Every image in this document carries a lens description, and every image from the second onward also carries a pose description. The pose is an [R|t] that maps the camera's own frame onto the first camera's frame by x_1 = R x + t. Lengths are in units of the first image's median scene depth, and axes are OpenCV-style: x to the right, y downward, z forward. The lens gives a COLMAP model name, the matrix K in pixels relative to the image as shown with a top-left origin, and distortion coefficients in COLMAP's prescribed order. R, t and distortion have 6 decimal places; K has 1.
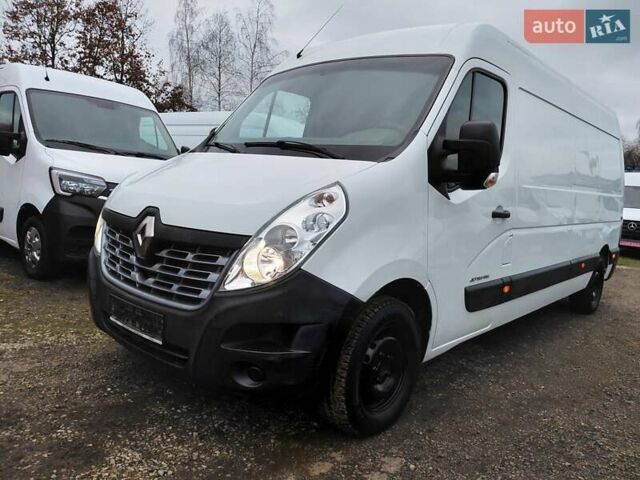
lens RADIAL K [[532.3, 0, 318.5], [0, 532.3, 226.7], [0, 0, 1]] dist [0.003760, -0.007771]
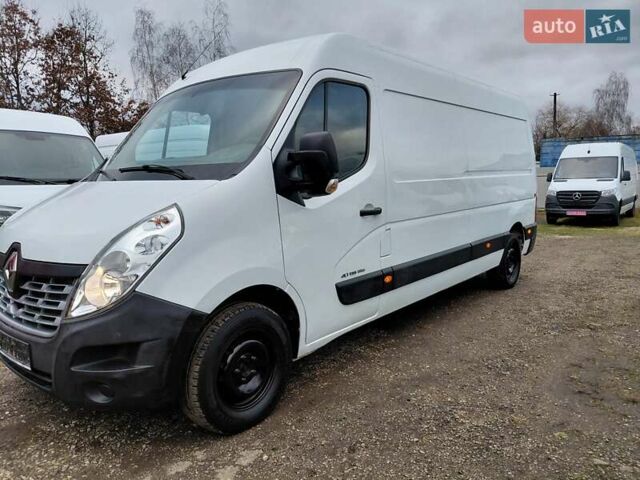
lens RADIAL K [[511.8, 0, 320.0], [0, 511.8, 240.0], [0, 0, 1]] dist [-0.003502, 0.004379]
pose [[0.994955, -0.100302, 0.001883, 0.267645], [0.100147, 0.994168, 0.040018, -0.021143], [-0.005886, -0.039628, 0.999197, -0.030661]]
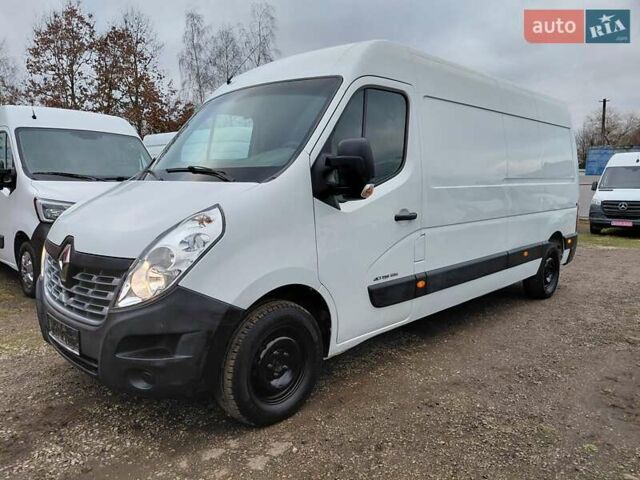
lens RADIAL K [[511.8, 0, 320.0], [0, 511.8, 240.0], [0, 0, 1]] dist [-0.003502, 0.004379]
pose [[0.995233, -0.067415, -0.070480, 0.273788], [0.069684, 0.997111, 0.030246, -0.022735], [0.068238, -0.035013, 0.997055, -0.062033]]
